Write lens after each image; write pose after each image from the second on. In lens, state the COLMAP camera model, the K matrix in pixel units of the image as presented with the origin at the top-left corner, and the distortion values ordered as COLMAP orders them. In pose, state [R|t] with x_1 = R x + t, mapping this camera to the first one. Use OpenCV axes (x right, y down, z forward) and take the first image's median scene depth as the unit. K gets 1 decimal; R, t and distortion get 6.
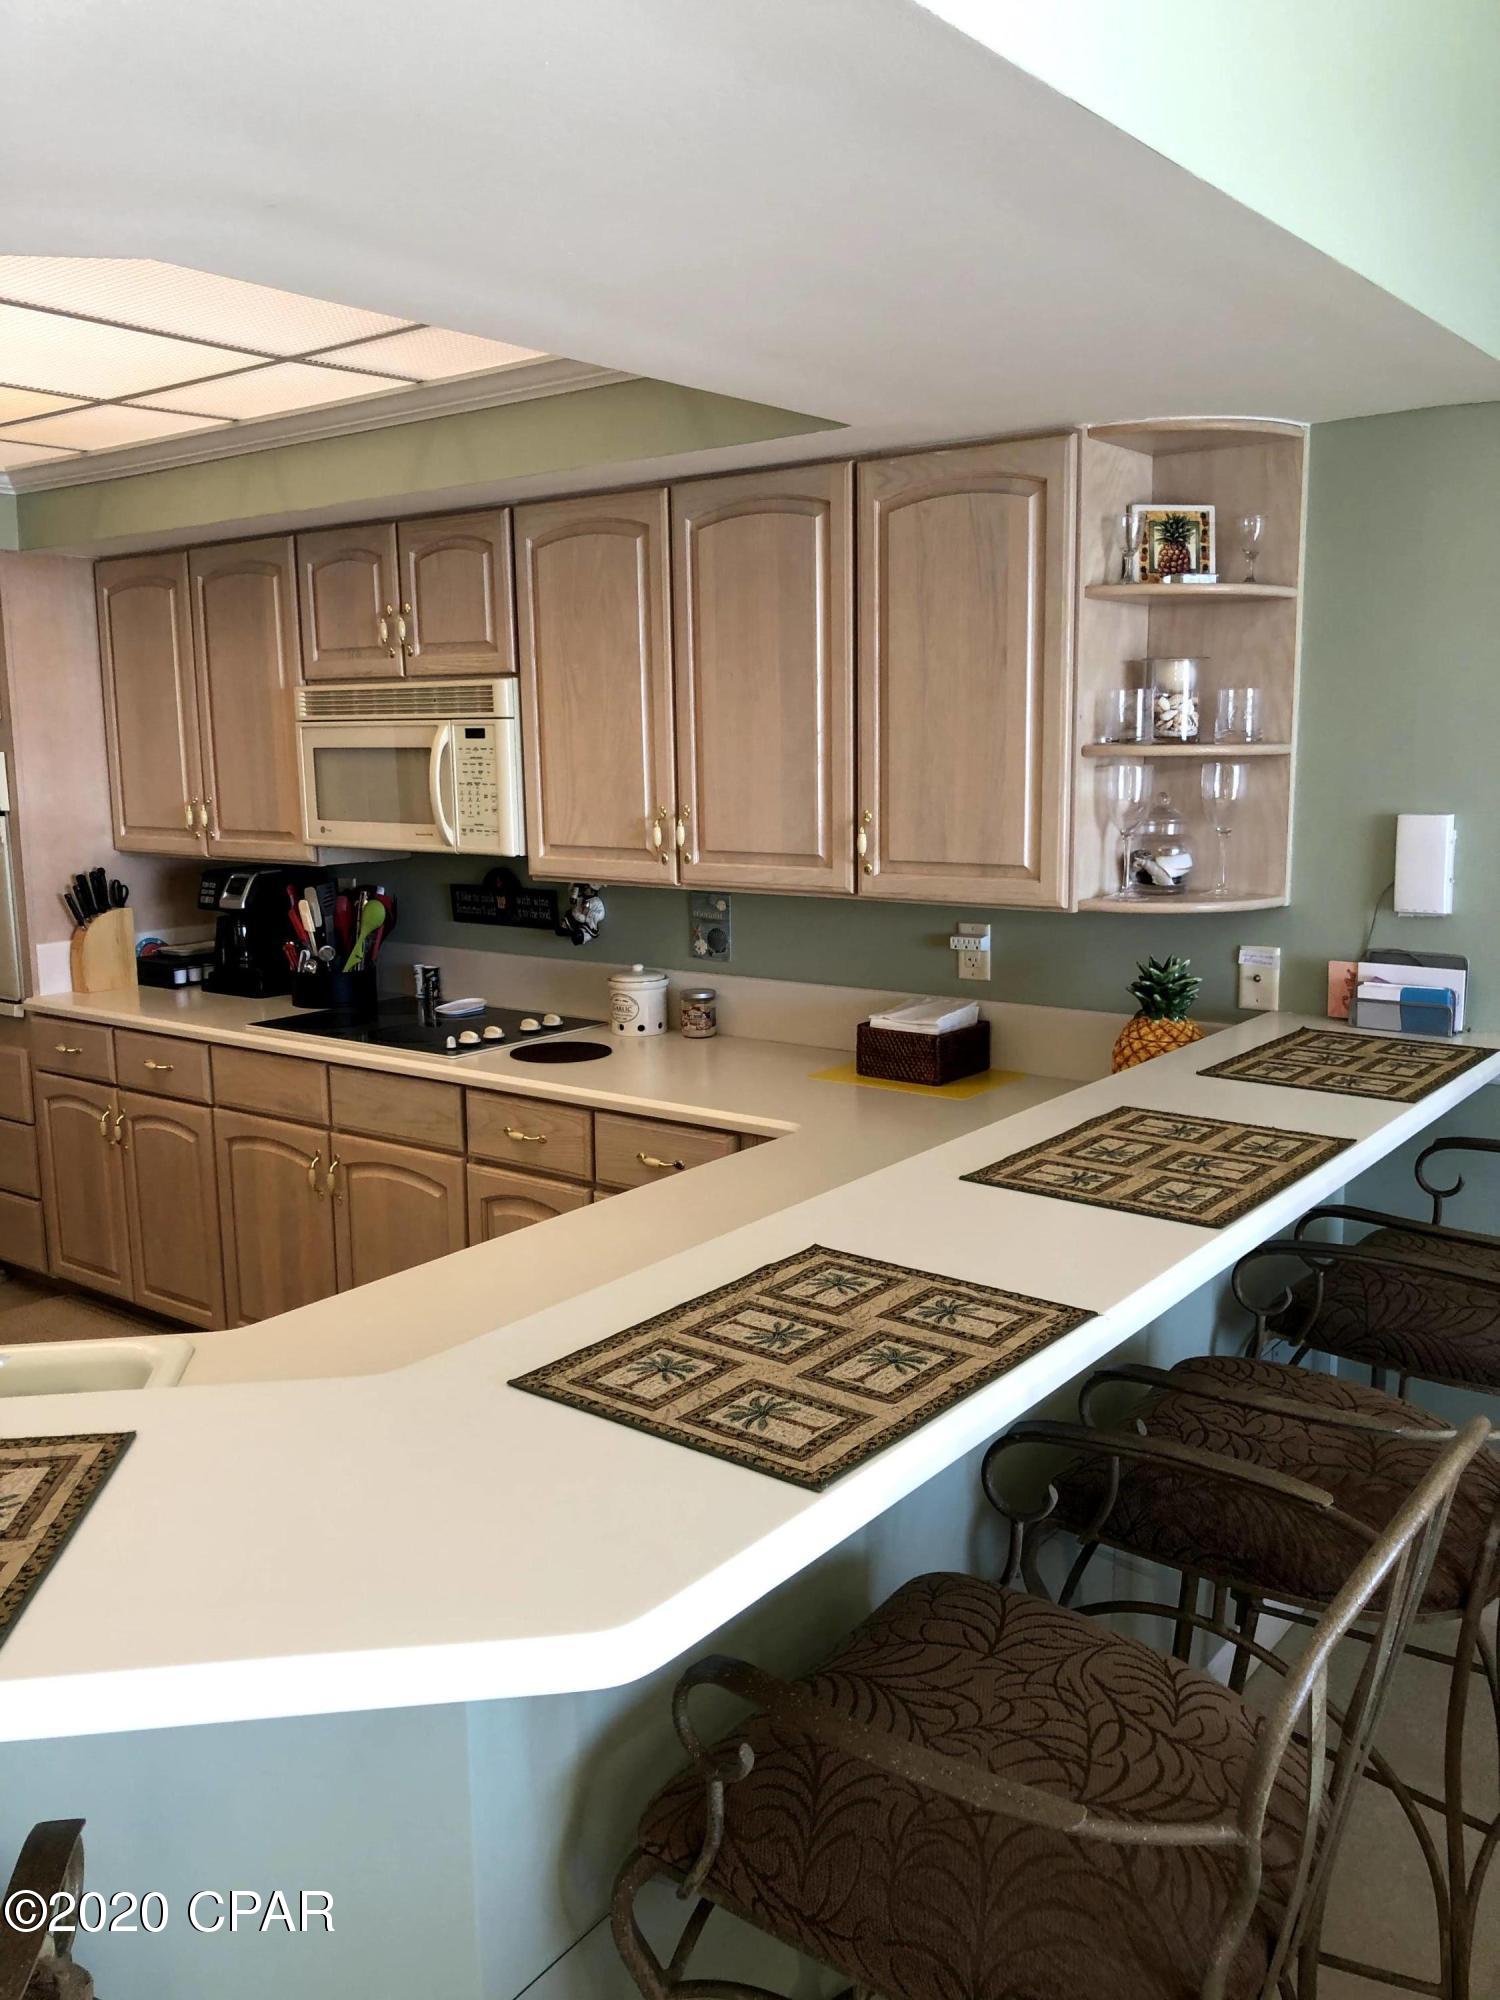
lens RADIAL K [[1645.1, 0, 748.8], [0, 1645.1, 1009.3], [0, 0, 1]] dist [0.078810, -0.196131]
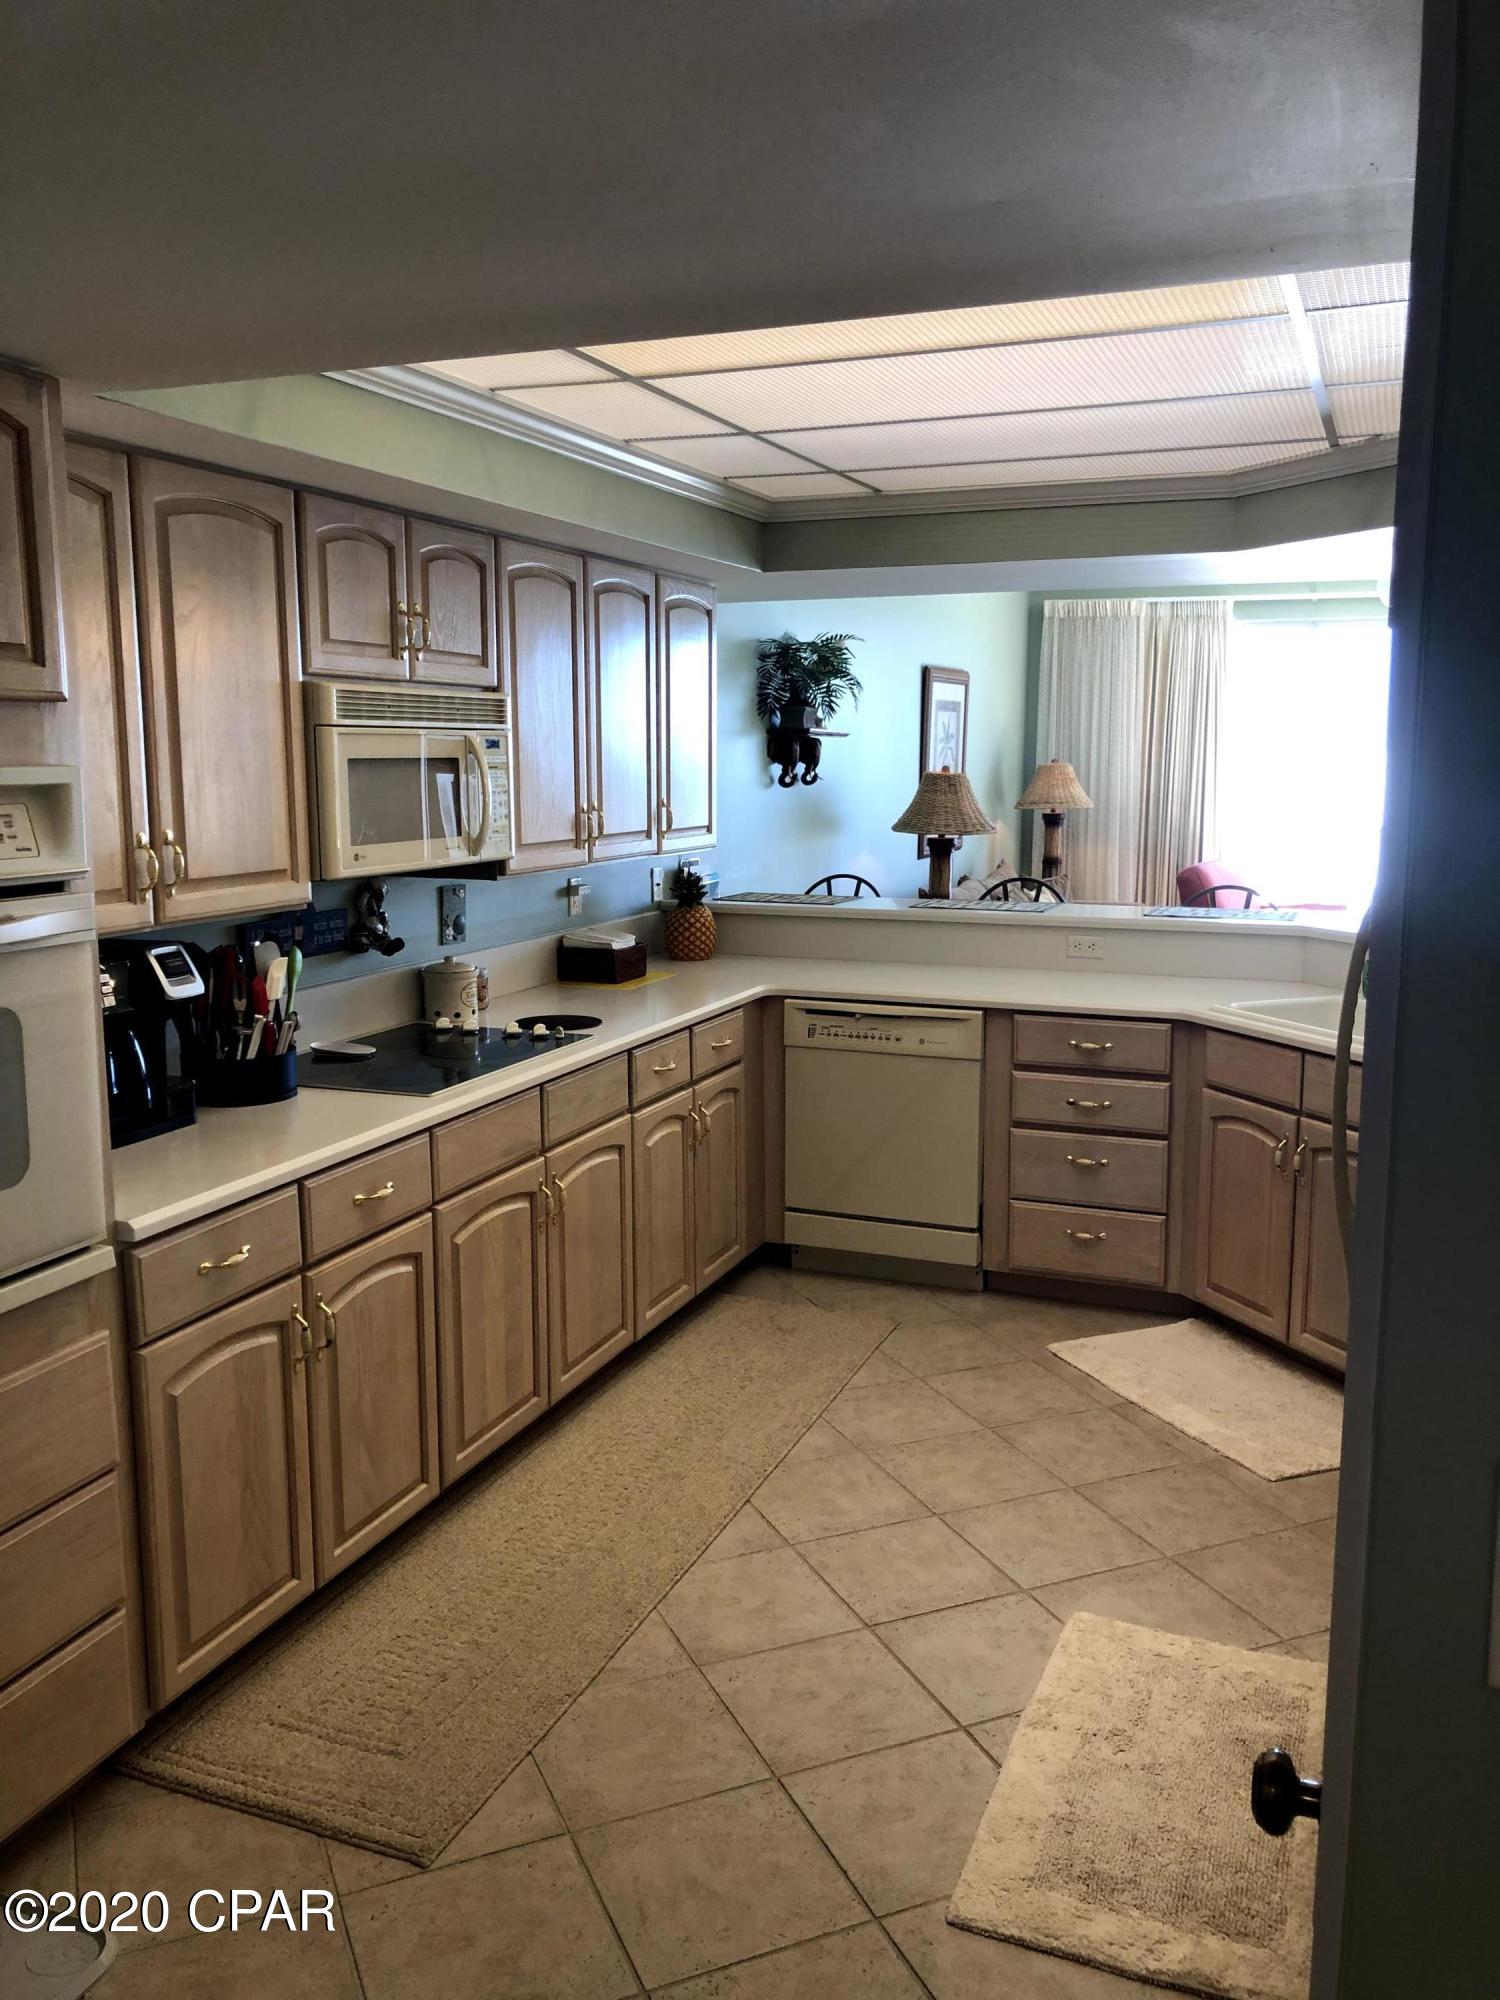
lens RADIAL K [[1645.1, 0, 748.8], [0, 1645.1, 1009.3], [0, 0, 1]] dist [0.078810, -0.196131]
pose [[-0.271268, -0.134909, 0.953002, -1.223293], [0.171138, 0.967591, 0.185688, -0.170992], [-0.947167, 0.213466, -0.239388, 1.133914]]
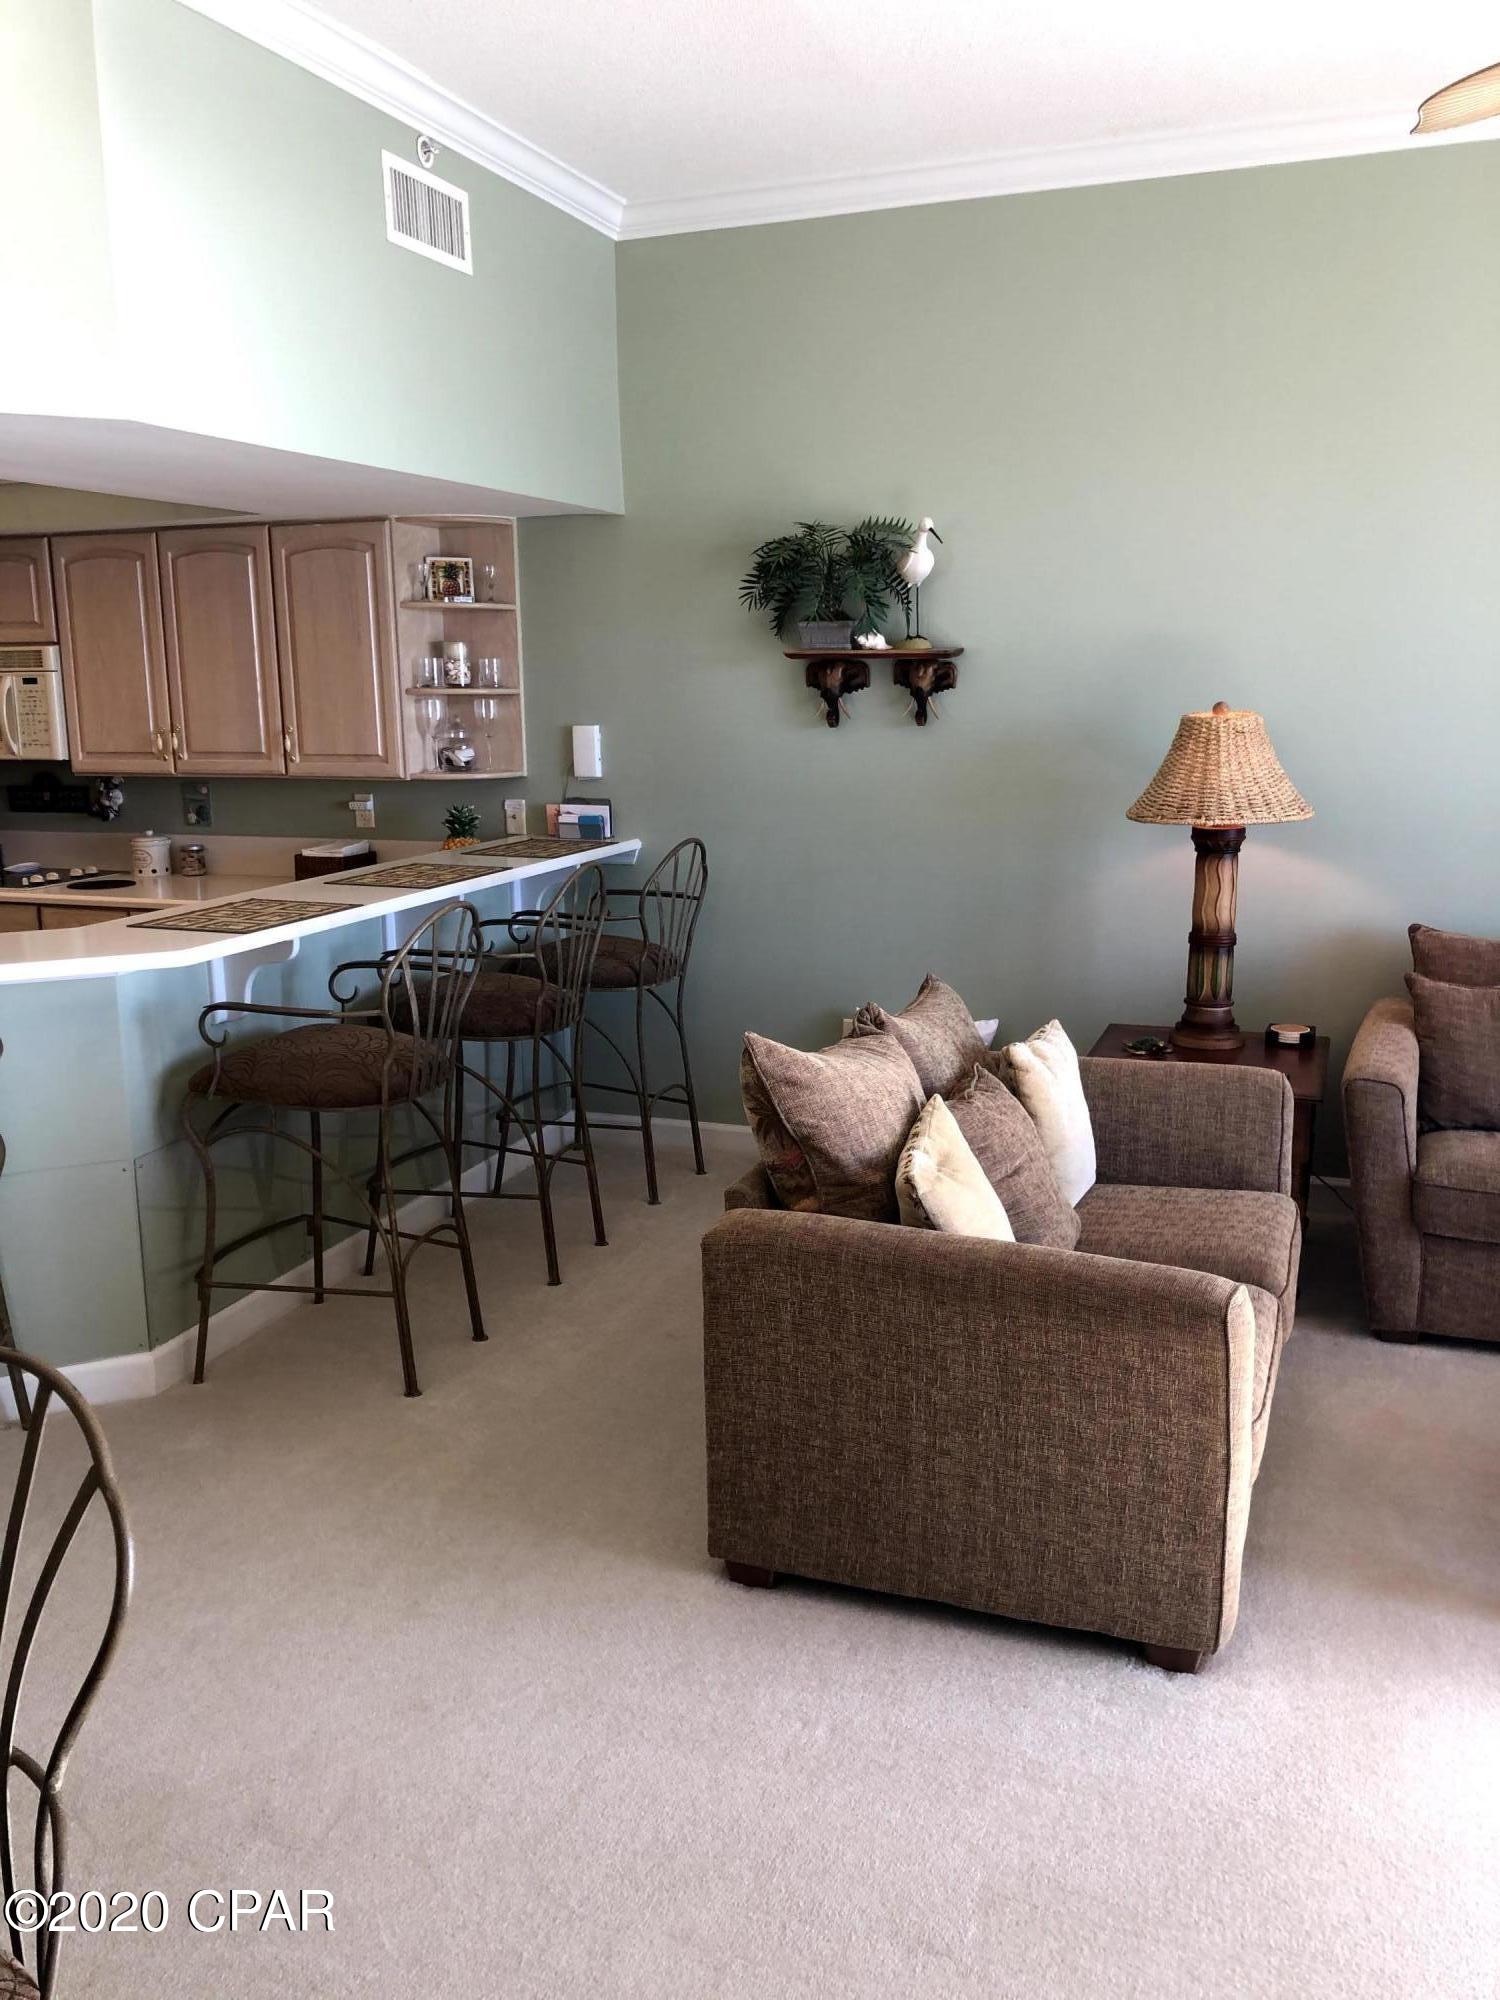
lens RADIAL K [[1645.2, 0, 737.9], [0, 1645.2, 994.9], [0, 0, 1]] dist [0.084604, -0.218241]
pose [[0.957062, -0.053694, 0.284866, 0.010309], [0.047830, 0.998477, 0.027506, 0.115489], [-0.285909, -0.012700, 0.958173, -0.681847]]
